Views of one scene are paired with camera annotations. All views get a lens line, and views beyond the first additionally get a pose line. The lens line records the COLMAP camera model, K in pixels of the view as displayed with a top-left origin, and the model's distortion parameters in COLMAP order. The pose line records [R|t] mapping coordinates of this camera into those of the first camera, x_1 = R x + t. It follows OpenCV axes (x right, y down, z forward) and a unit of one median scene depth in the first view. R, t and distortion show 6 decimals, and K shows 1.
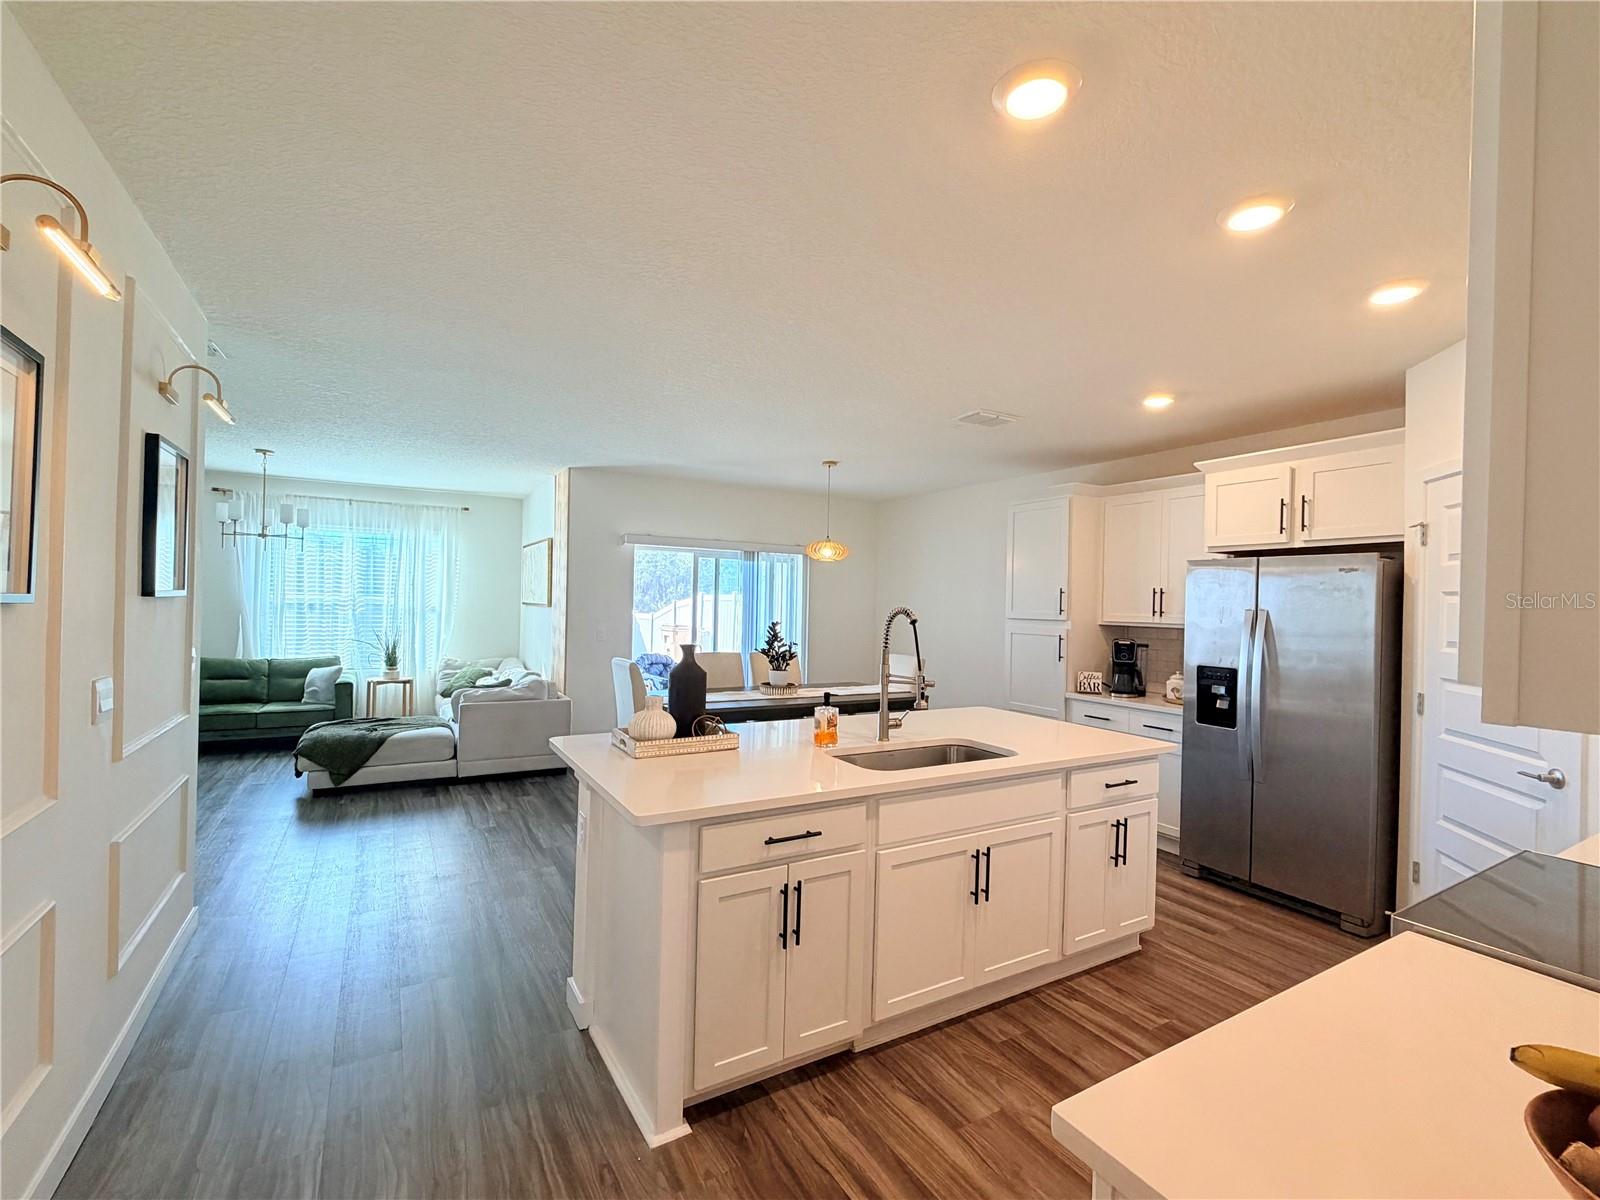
lens RADIAL K [[712.1, 0, 801.2], [0, 712.1, 600.5], [0, 0, 1]] dist [-0.002654, 0.000159]
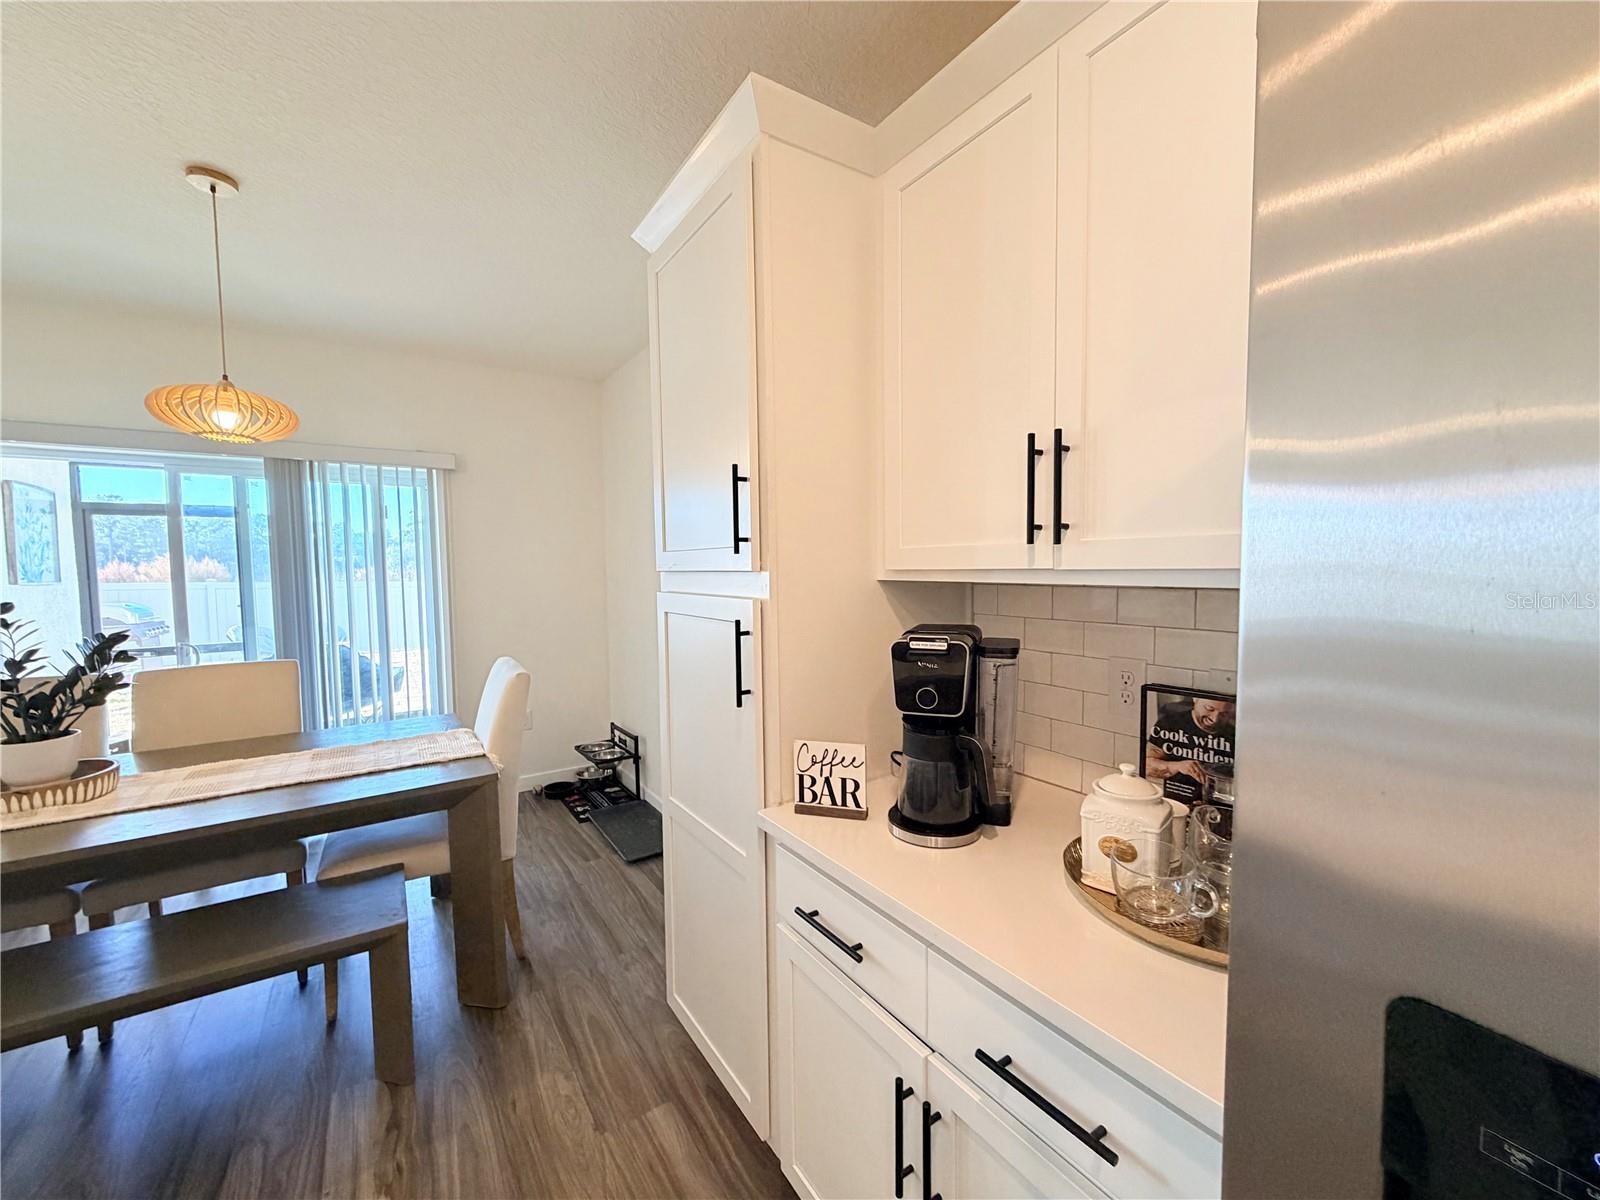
lens RADIAL K [[639.5, 0, 796.0], [0, 639.5, 598.3], [0, 0, 1]] dist [0.002559, -0.000278]
pose [[0.997658, -0.038028, 0.056845, 0.406417], [0.034654, 0.997644, 0.059212, 0.025962], [-0.058963, -0.057103, 0.996626, 0.791829]]
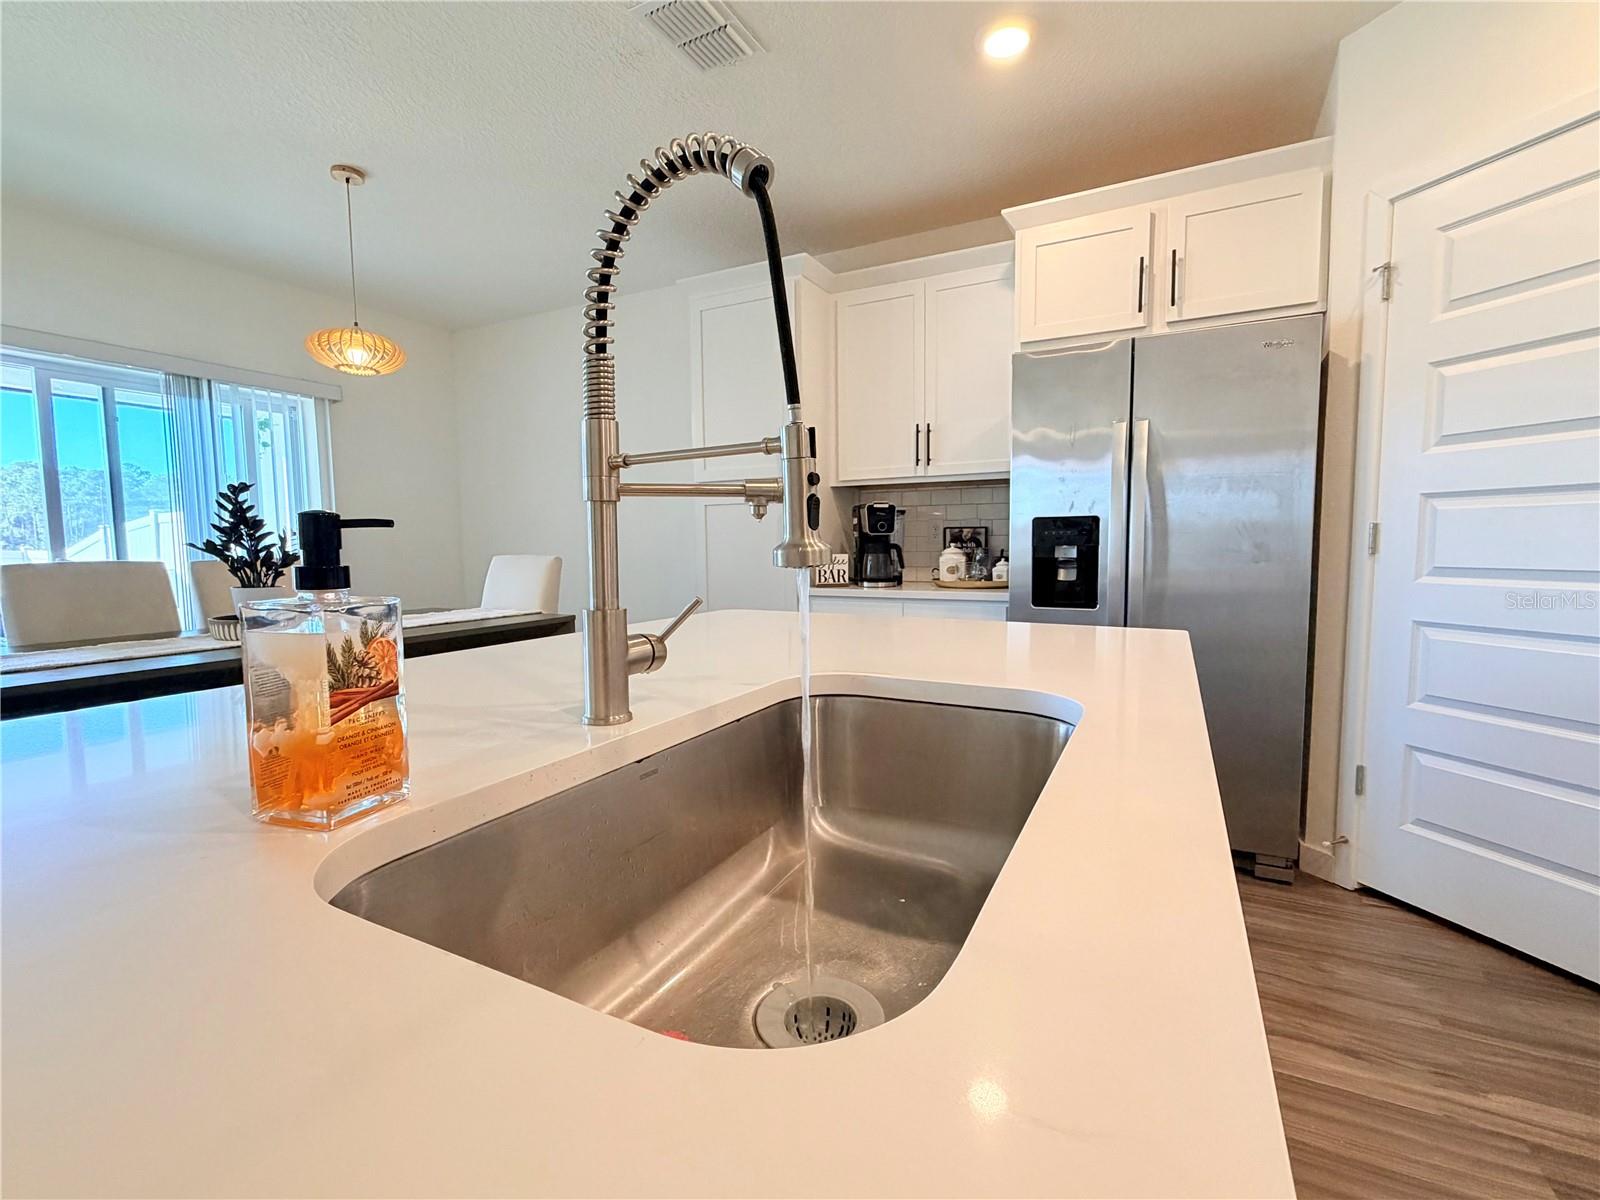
lens RADIAL K [[712.1, 0, 798.6], [0, 712.1, 602.3], [0, 0, 1]] dist [-0.002654, 0.000159]
pose [[0.844818, -0.074204, 0.529883, 0.026048], [0.025622, 0.994811, 0.098463, 0.084549], [-0.534439, -0.069606, 0.842336, 0.487304]]
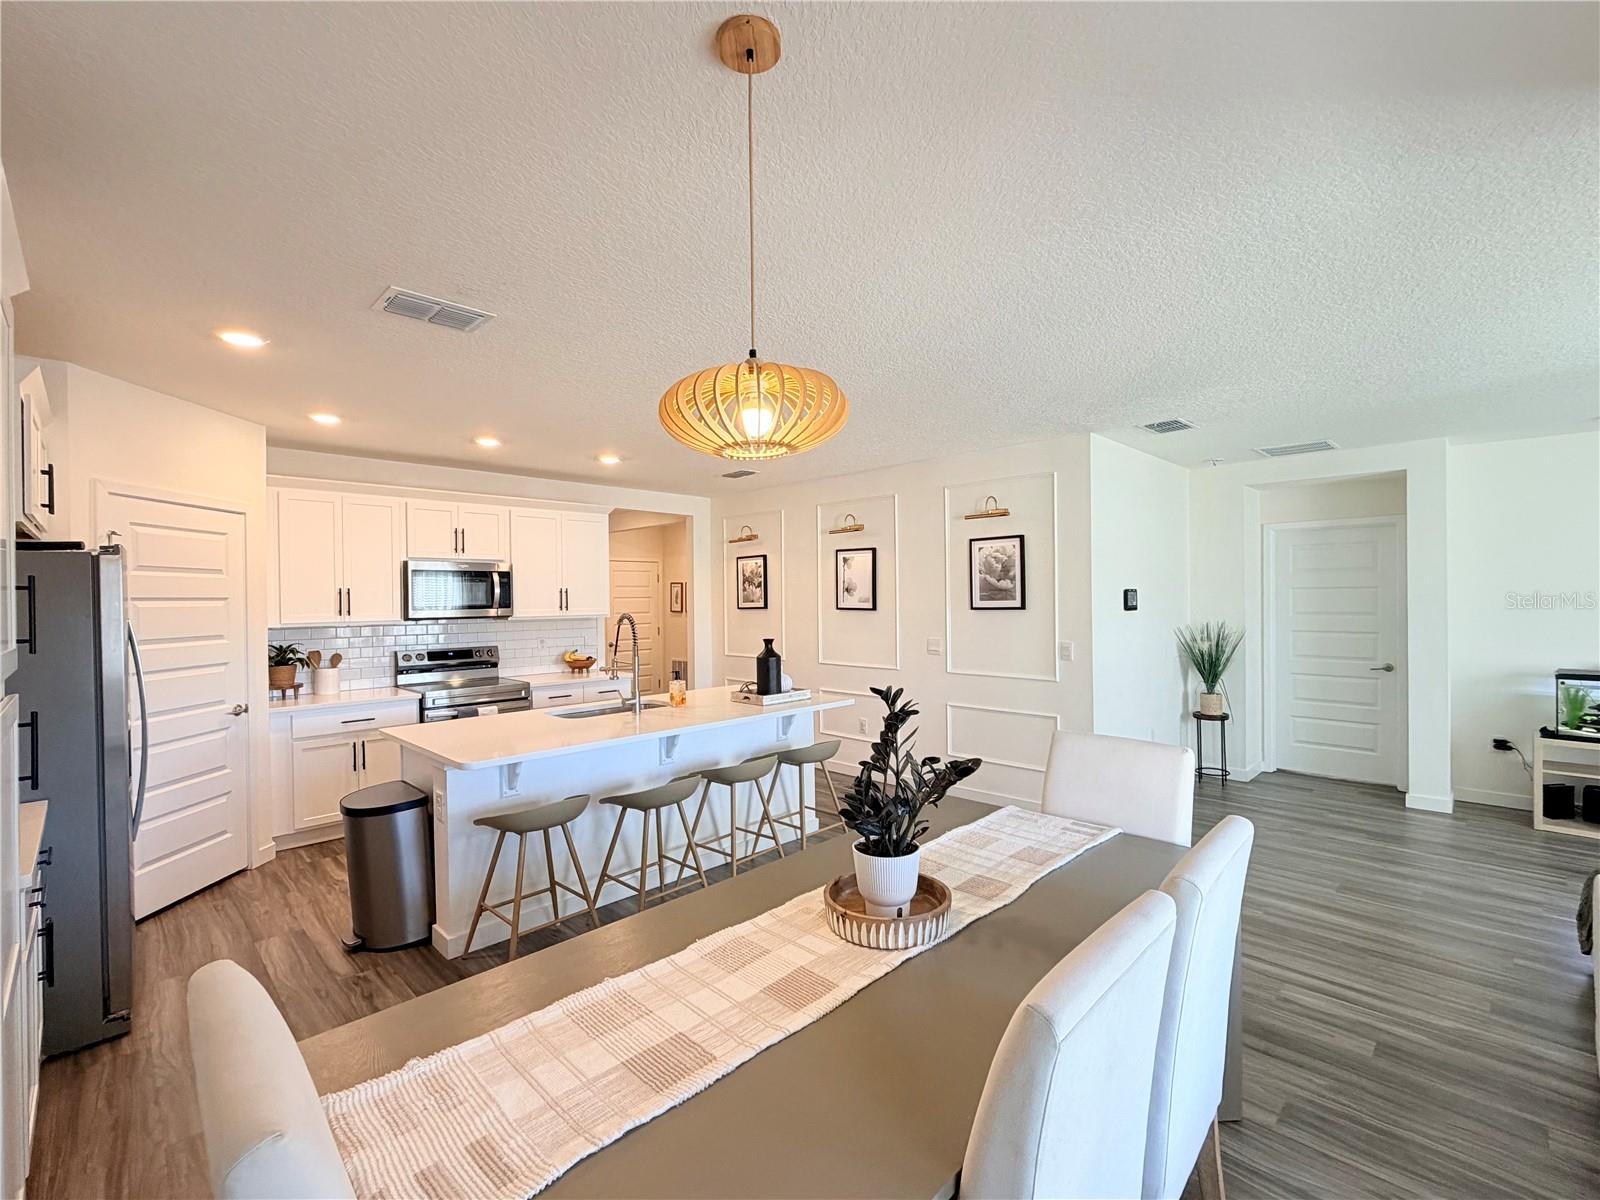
lens RADIAL K [[712.1, 0, 798.6], [0, 712.1, 601.9], [0, 0, 1]] dist [-0.002654, 0.000159]
pose [[-0.967385, -0.011849, -0.253032, 0.103619], [-0.011264, 0.999929, -0.003761, -0.009202], [0.253059, -0.000788, -0.967451, 1.552265]]
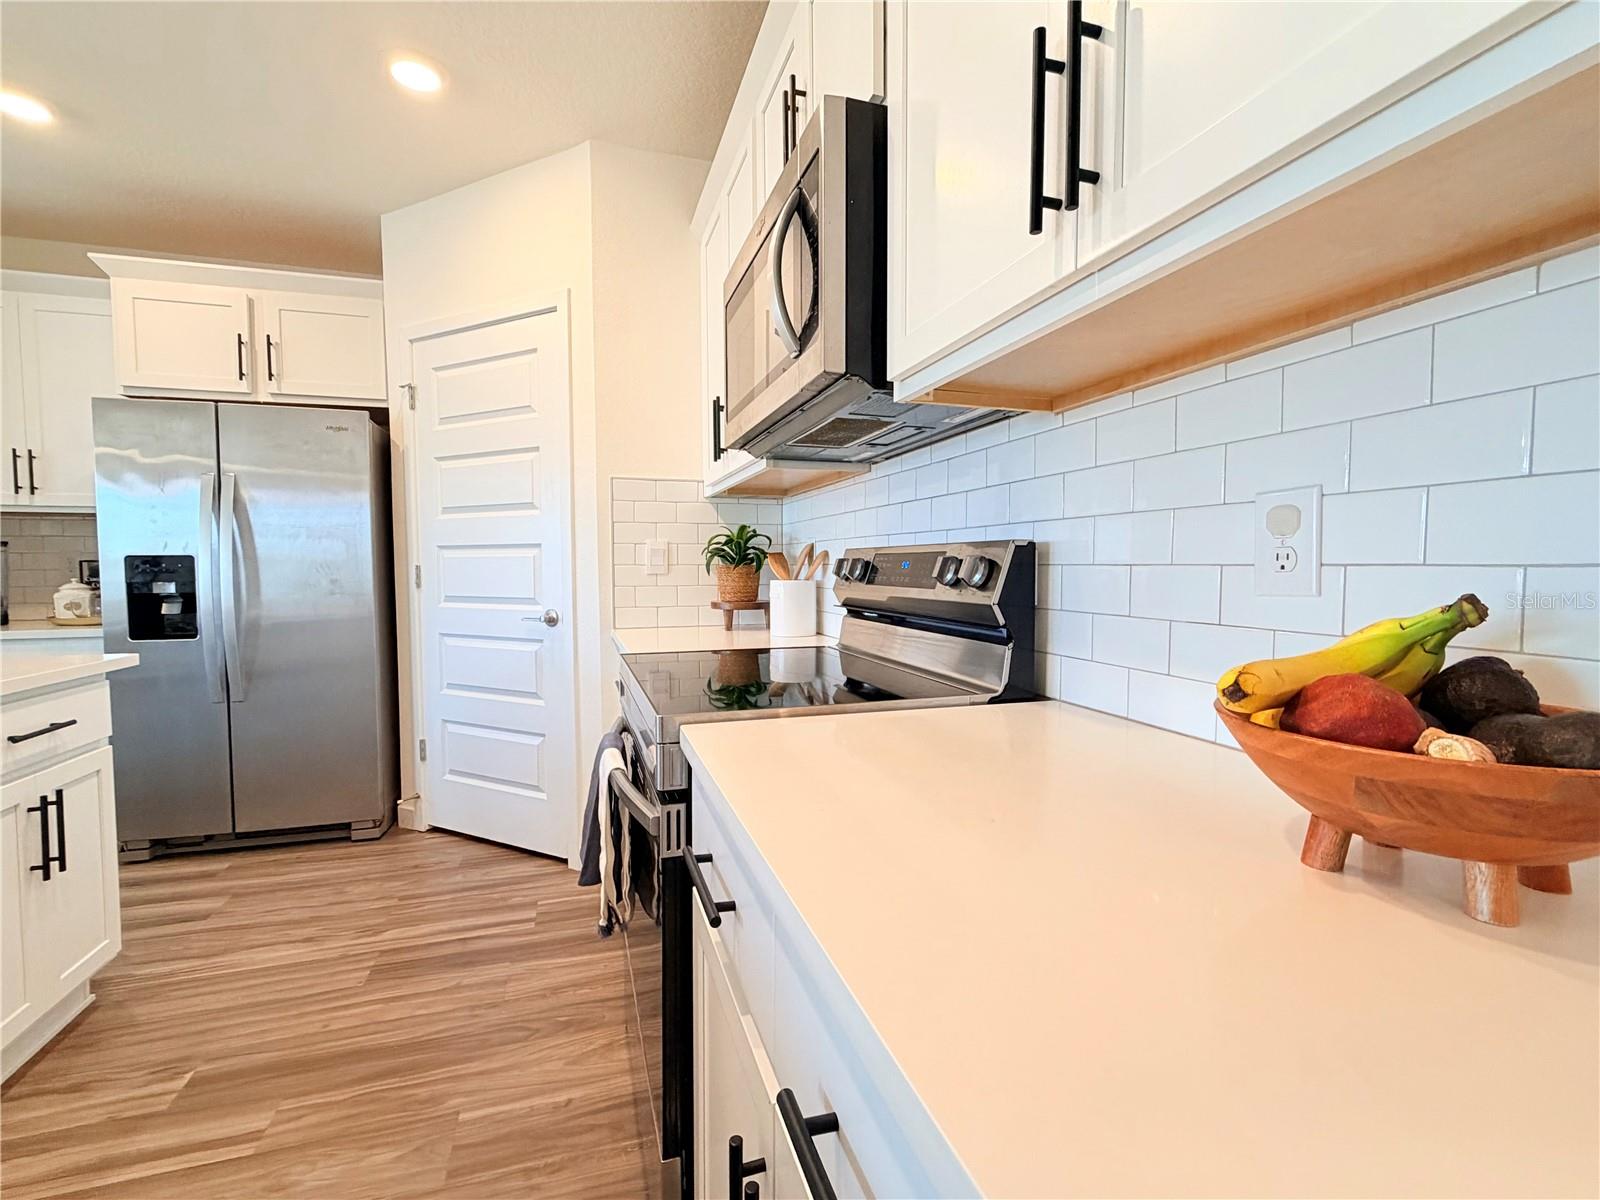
lens RADIAL K [[712.1, 0, 799.2], [0, 712.1, 602.7], [0, 0, 1]] dist [-0.002654, 0.000159]
pose [[0.220032, -0.075192, 0.972590, 0.032774], [0.003715, 0.997082, 0.076244, 0.074456], [-0.975485, -0.013163, 0.219670, 0.194968]]
